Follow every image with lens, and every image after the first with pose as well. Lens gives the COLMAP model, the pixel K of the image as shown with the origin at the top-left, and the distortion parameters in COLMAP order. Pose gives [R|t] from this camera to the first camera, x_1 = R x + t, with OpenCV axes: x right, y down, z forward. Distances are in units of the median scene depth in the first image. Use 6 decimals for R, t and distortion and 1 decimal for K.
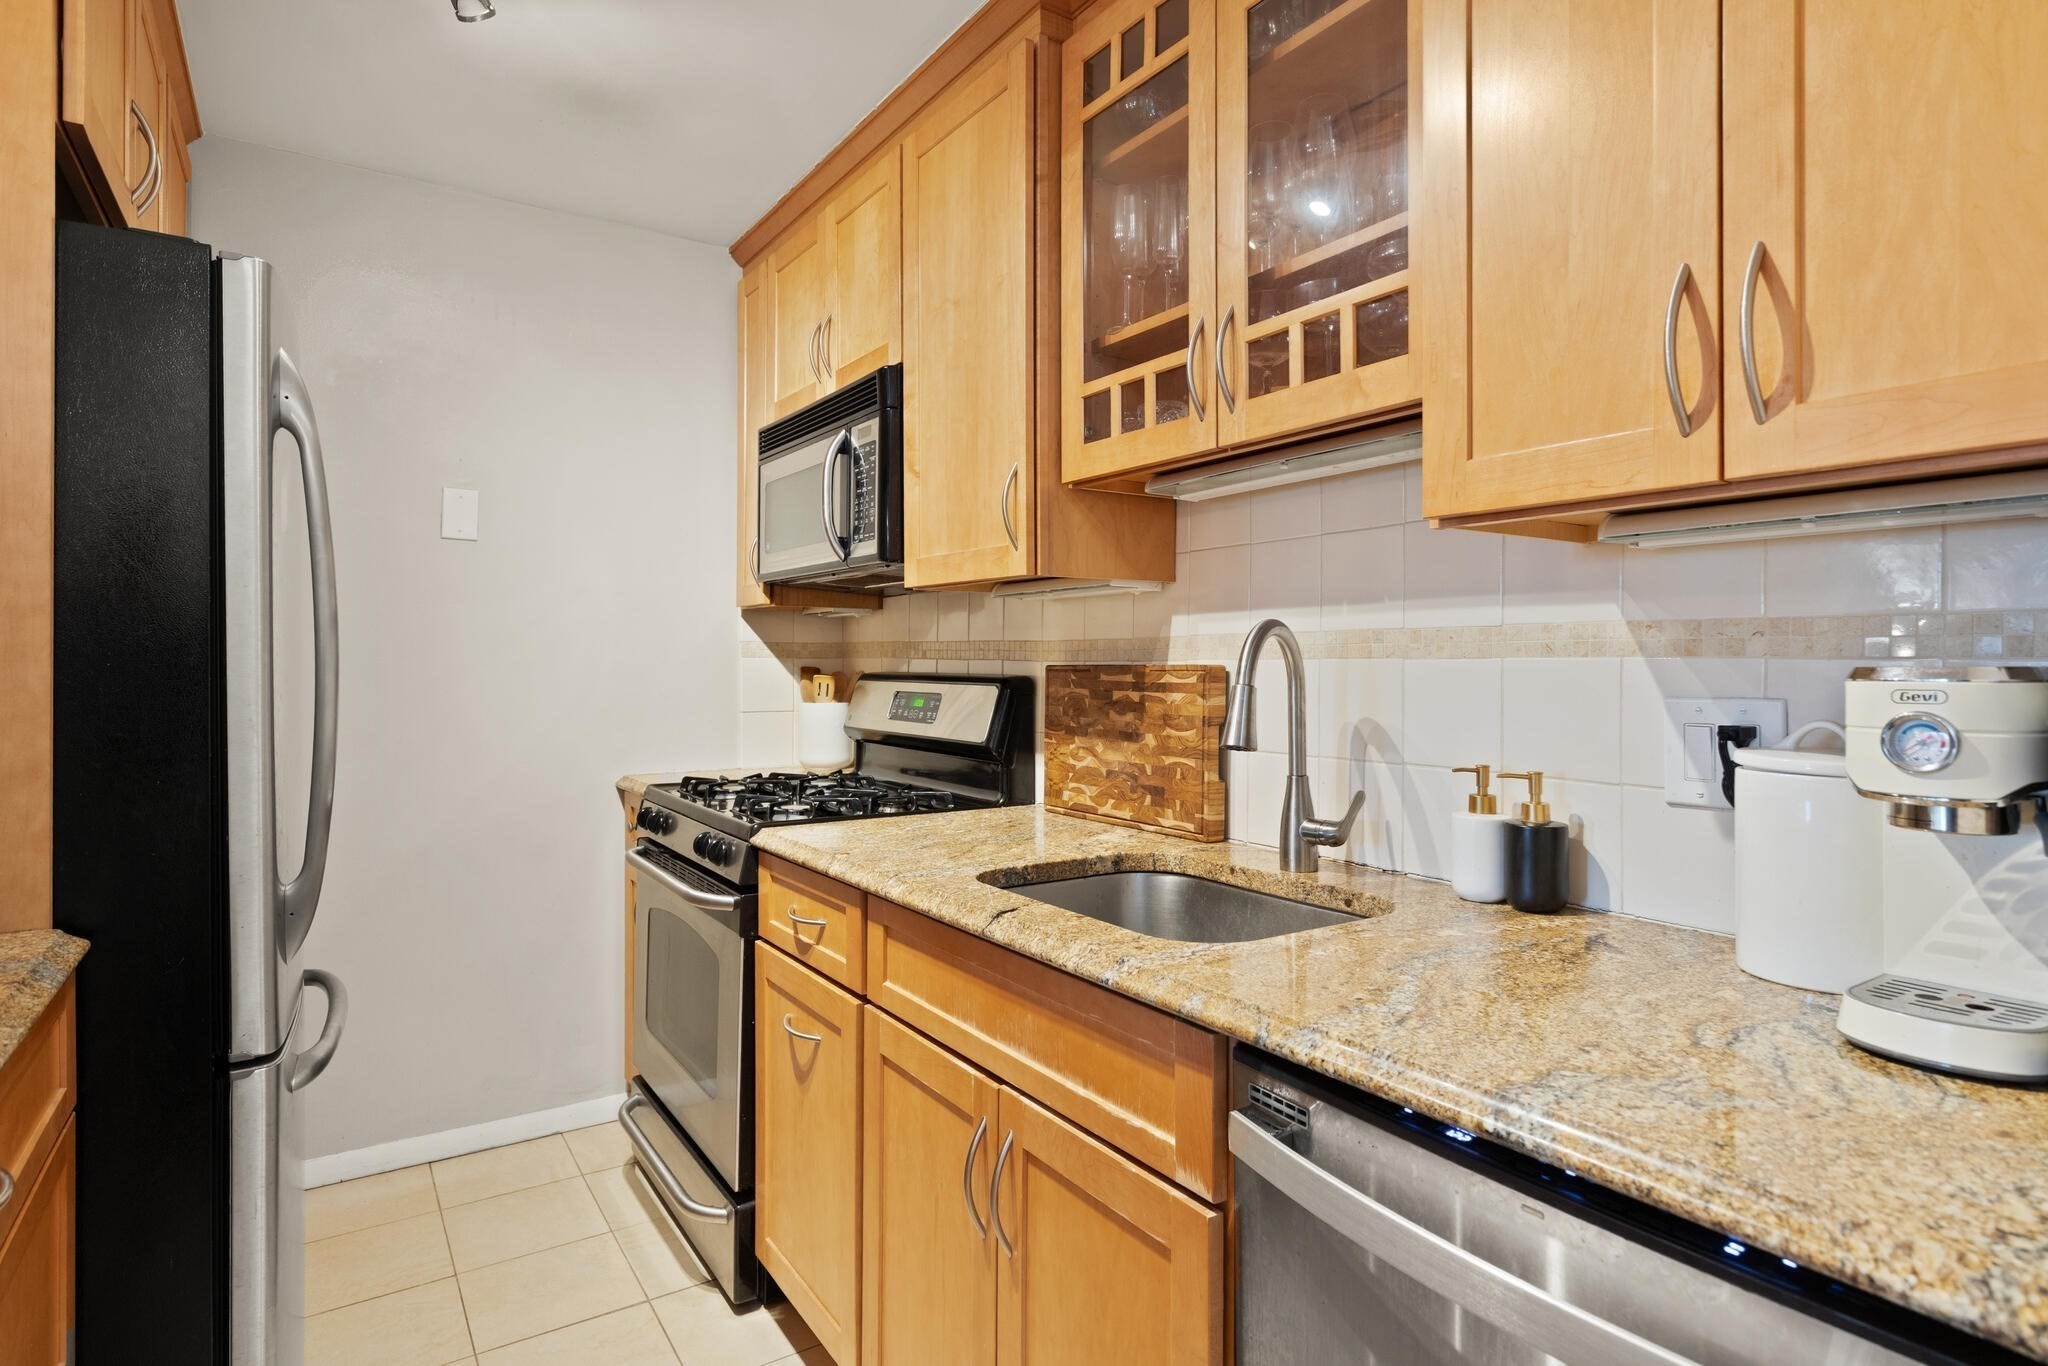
lens RADIAL K [[1088.3, 0, 1015.1], [0, 1088.3, 656.2], [0, 0, 1]] dist [0.002027, -0.002177]
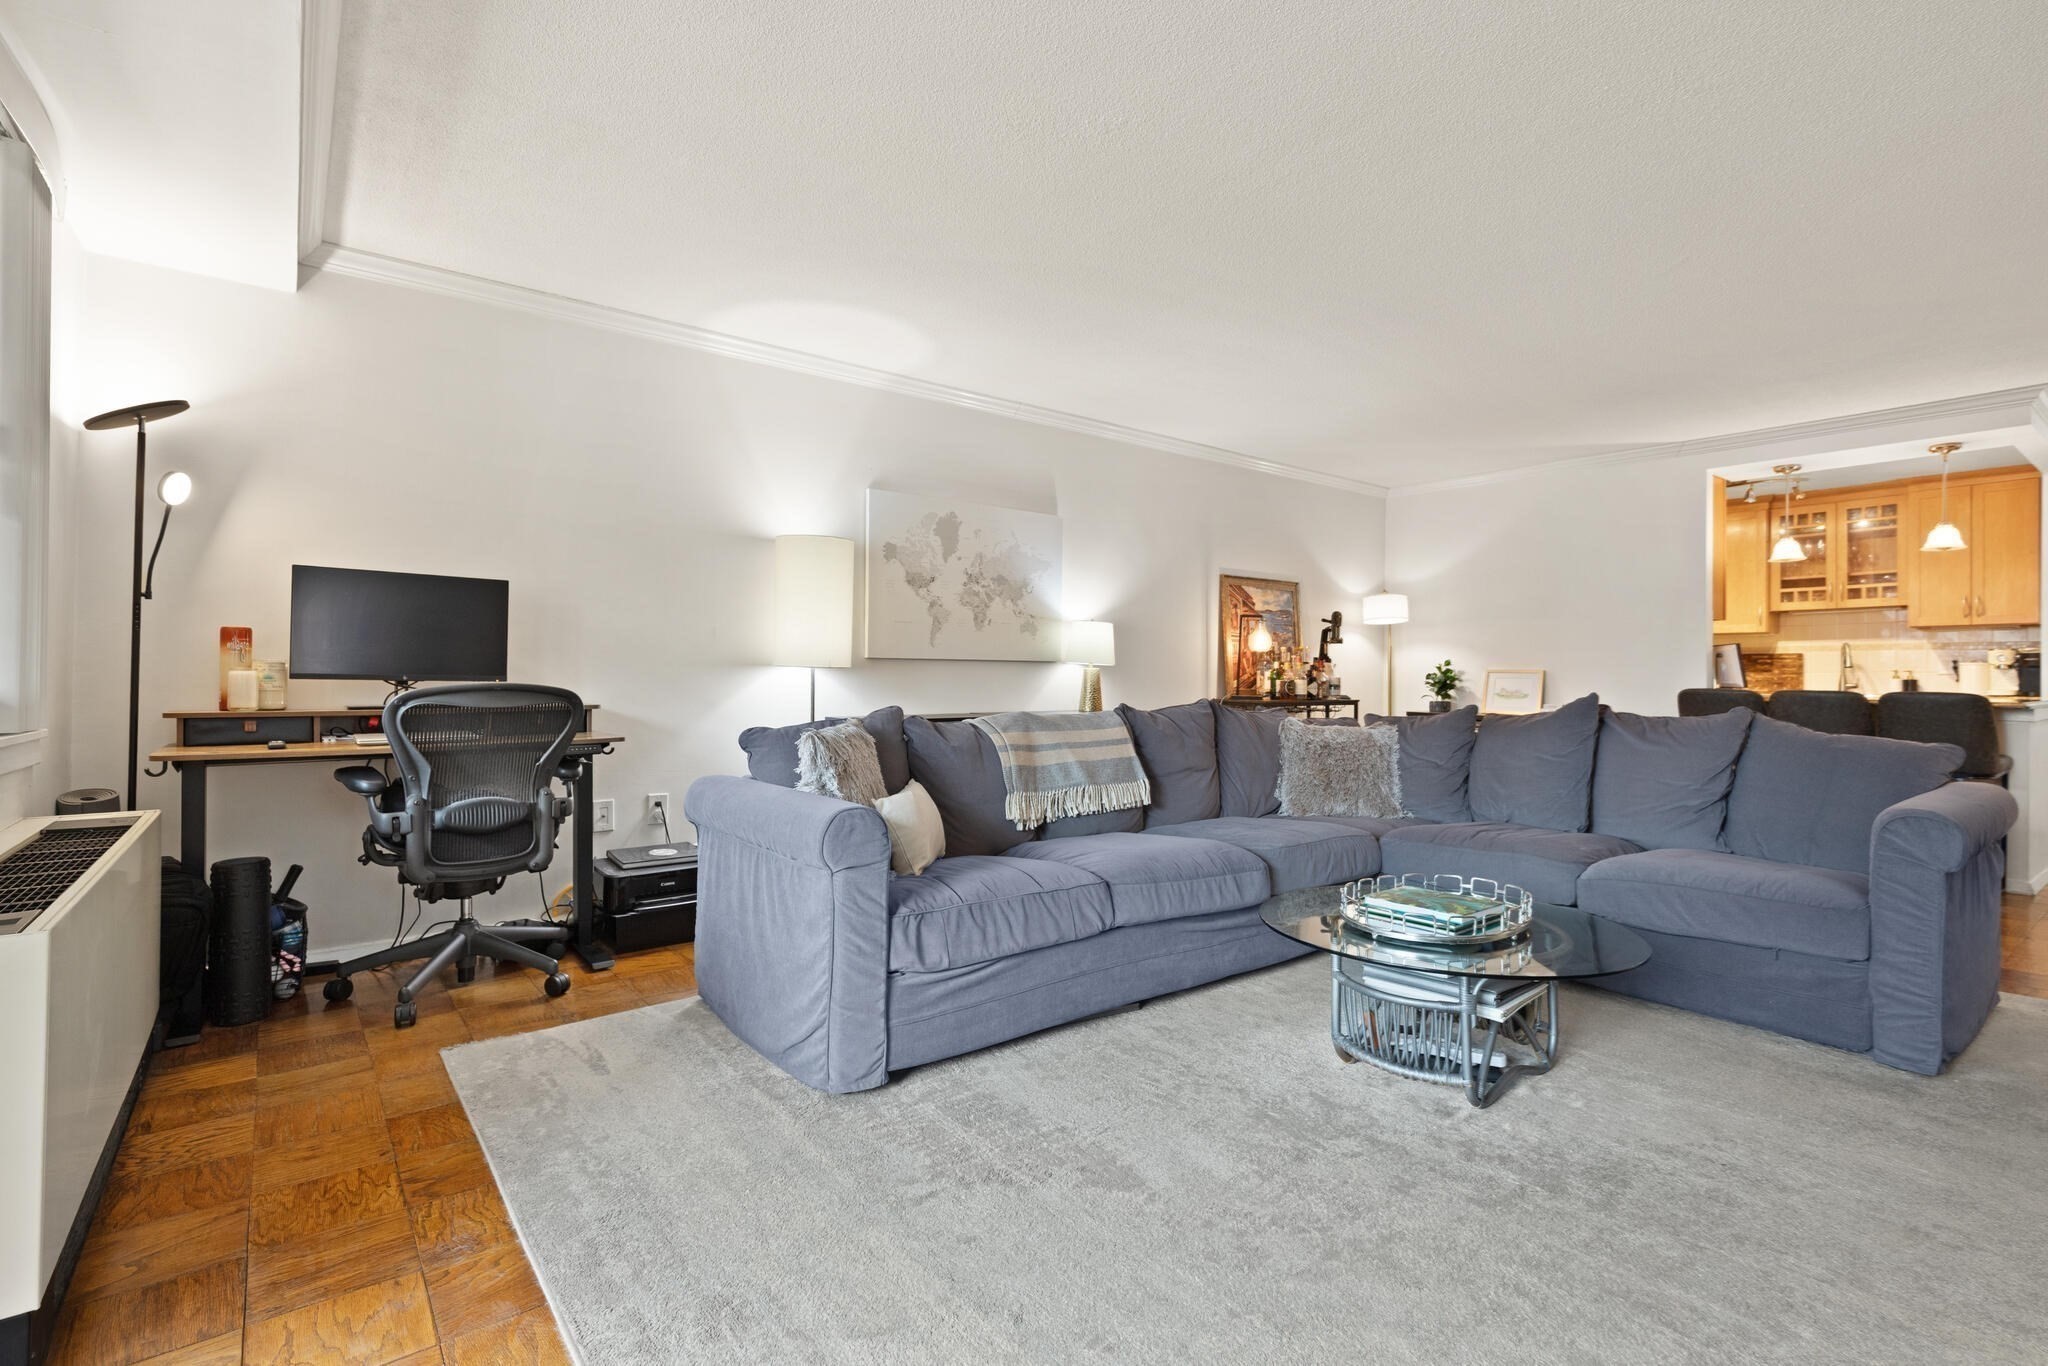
lens RADIAL K [[928.8, 0, 1019.1], [0, 928.8, 675.7], [0, 0, 1]] dist [0.001587, -0.000104]
pose [[0.998206, 0.004824, 0.059682, -3.550704], [-0.004949, 0.999986, 0.001951, 0.121536], [-0.059672, -0.002242, 0.998216, -2.832631]]
